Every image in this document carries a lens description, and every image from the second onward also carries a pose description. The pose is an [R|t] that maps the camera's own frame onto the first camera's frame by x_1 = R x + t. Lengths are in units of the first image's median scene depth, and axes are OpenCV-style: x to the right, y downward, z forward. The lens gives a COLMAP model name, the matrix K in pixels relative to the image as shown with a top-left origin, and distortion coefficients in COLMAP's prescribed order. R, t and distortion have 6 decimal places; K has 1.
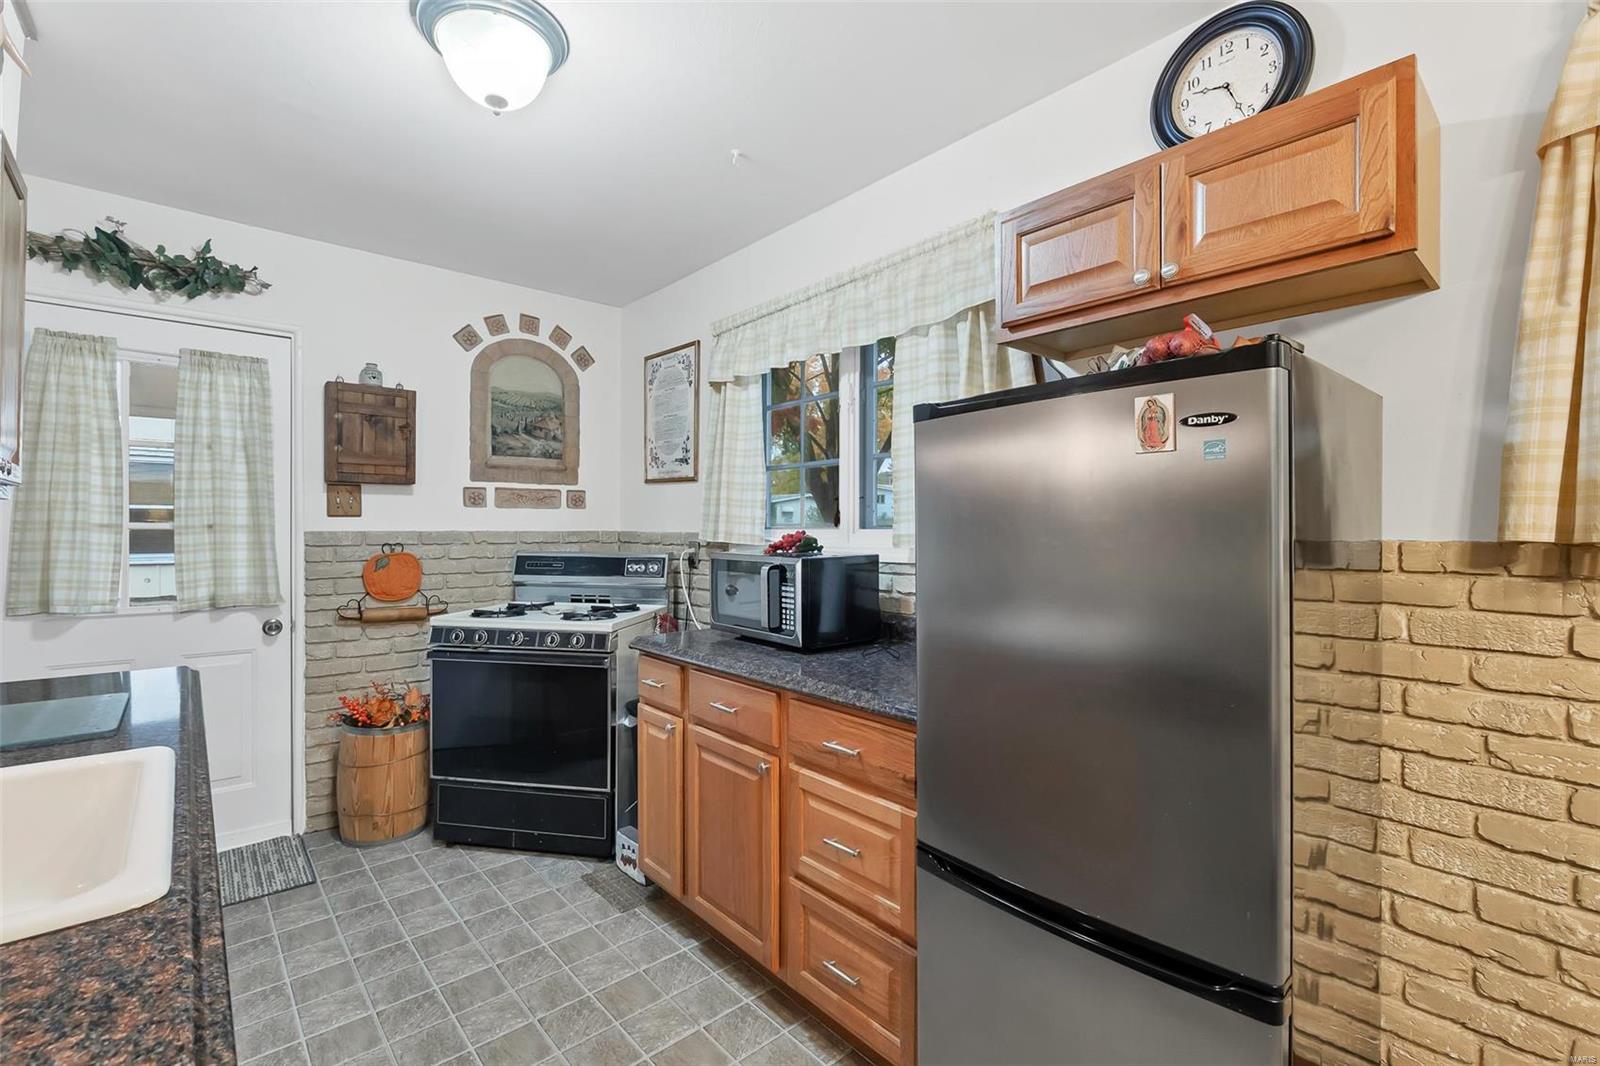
lens RADIAL K [[704.0, 0, 800.0], [0, 704.0, 533.0], [0, 0, 1]] dist [-0.002192, -0.000623]
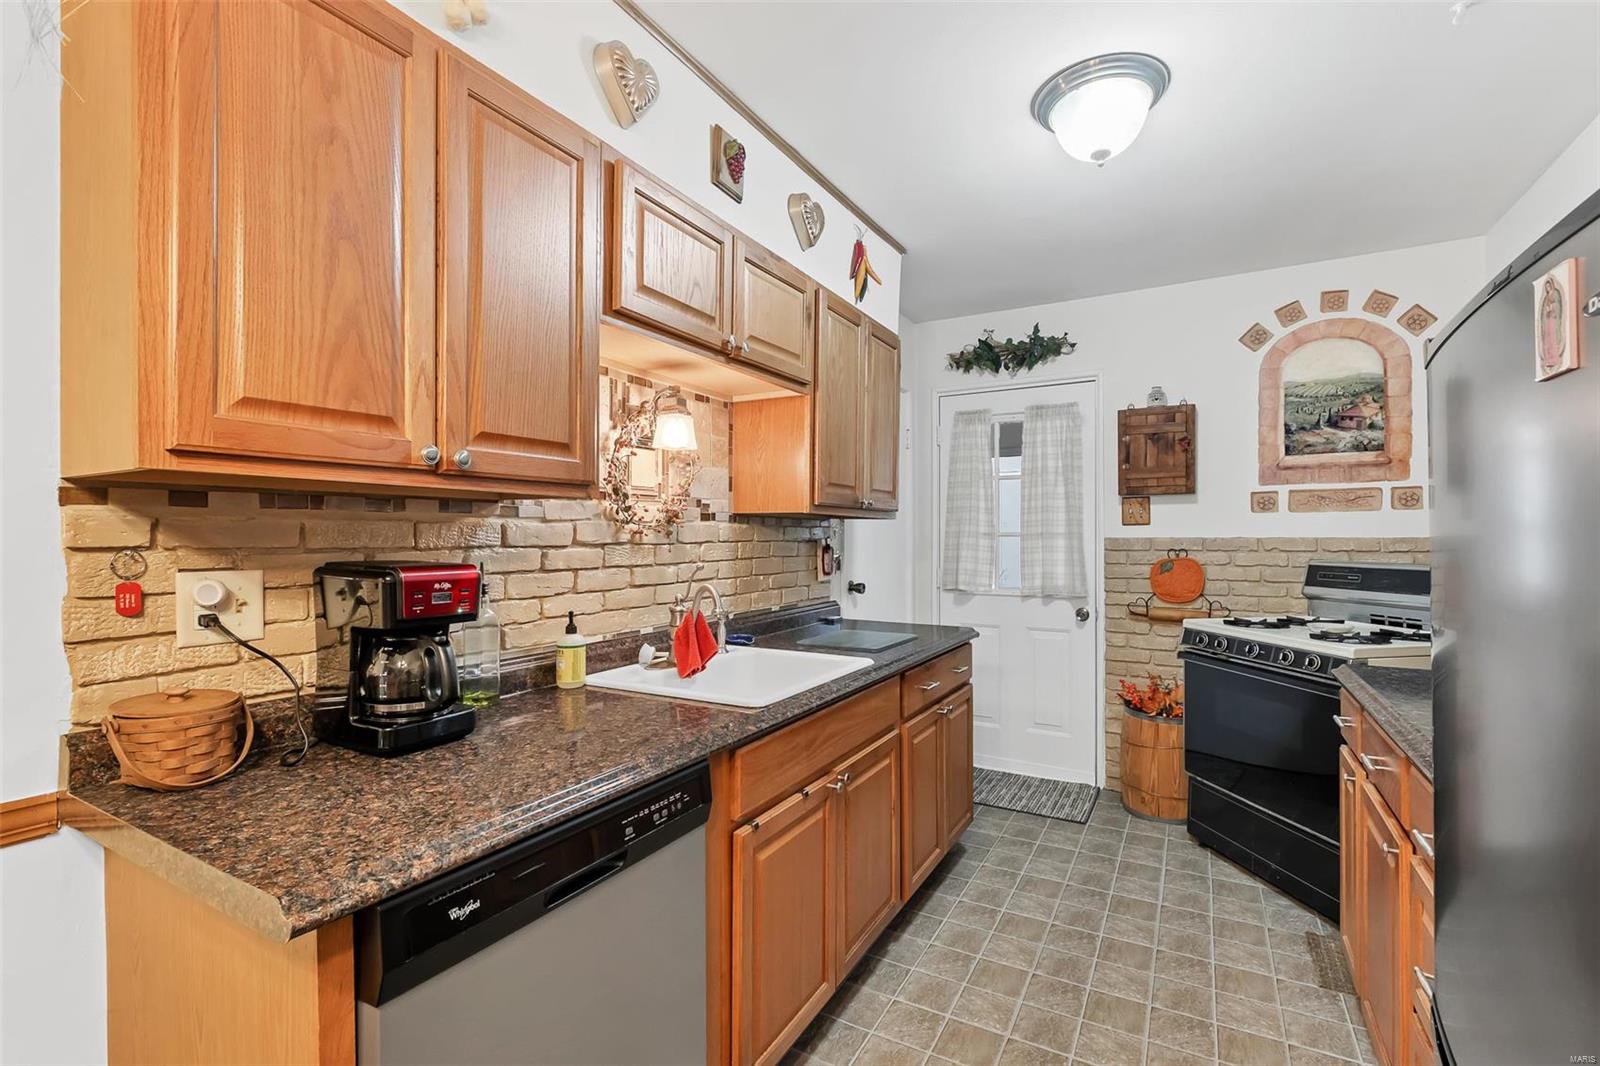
lens RADIAL K [[720.0, 0, 795.0], [0, 720.0, 537.6], [0, 0, 1]] dist [0.000057, -0.000244]
pose [[0.327306, -0.002753, -0.944914, 0.283751], [-0.003342, 0.999986, -0.004071, 0.003736], [0.944912, 0.004490, 0.327292, 0.091883]]
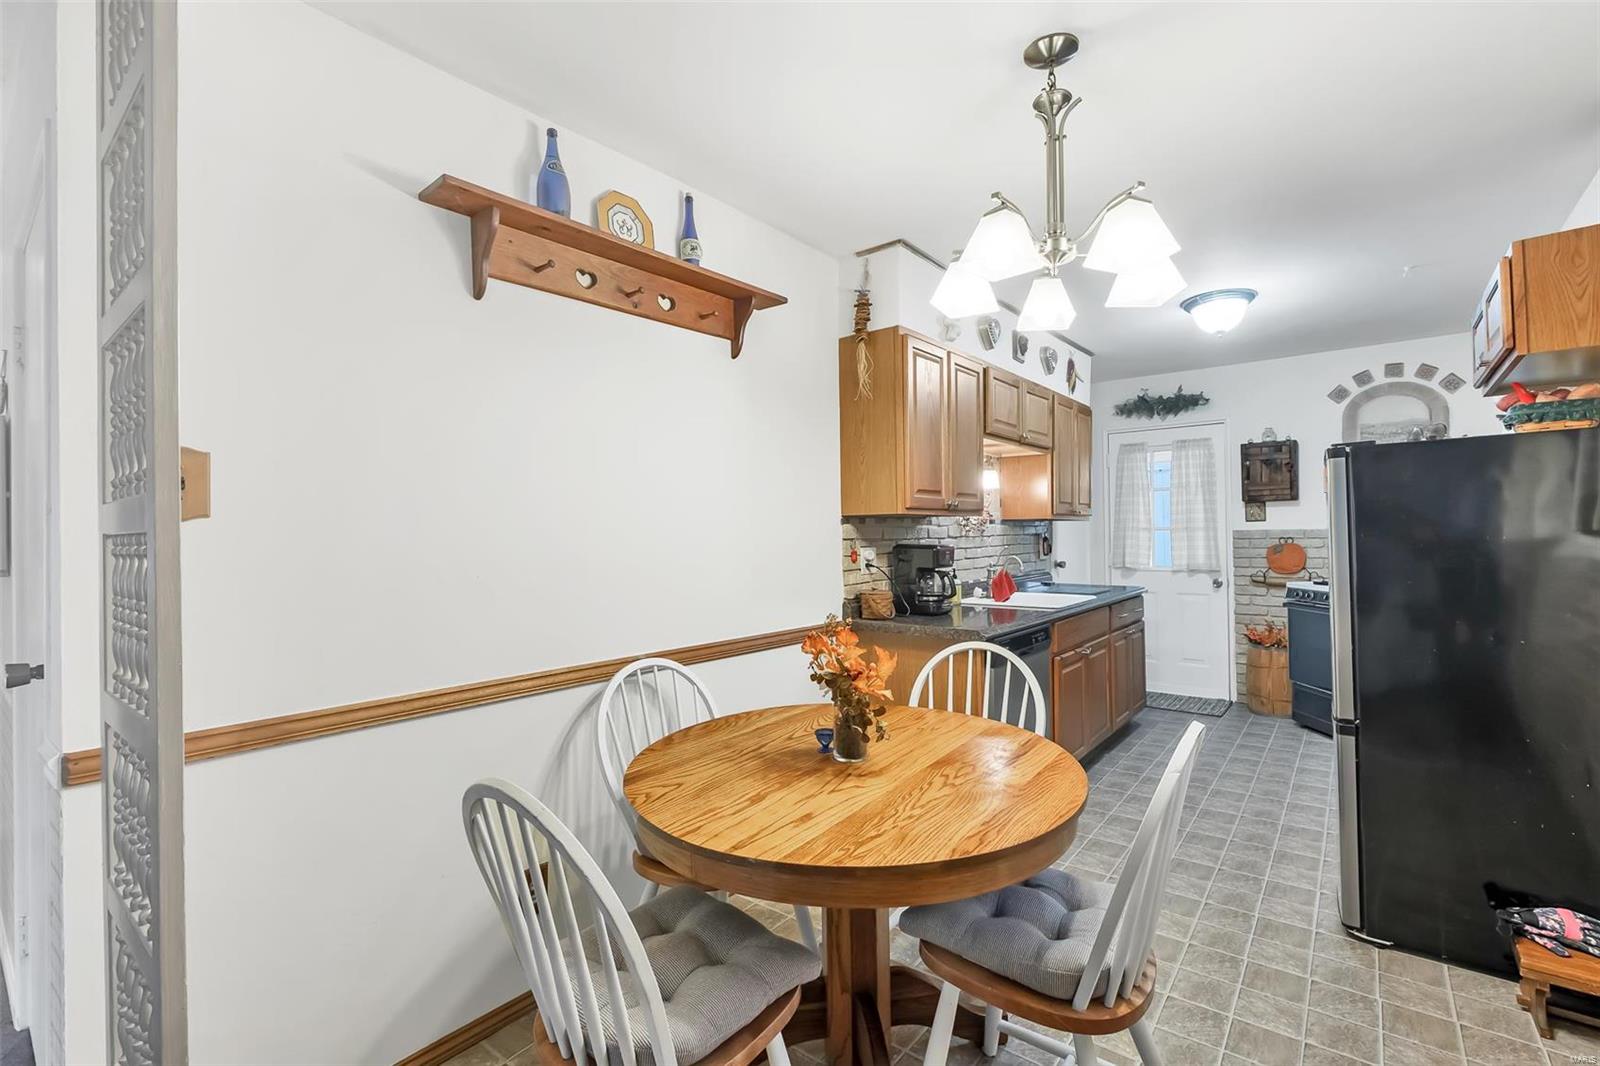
lens RADIAL K [[710.5, 0, 798.9], [0, 710.5, 526.6], [0, 0, 1]] dist [-0.001094, -0.000912]
pose [[0.172231, -0.015357, -0.984937, 0.850580], [0.007987, 0.999867, -0.014193, 0.004714], [0.985024, -0.005422, 0.172330, -0.375466]]
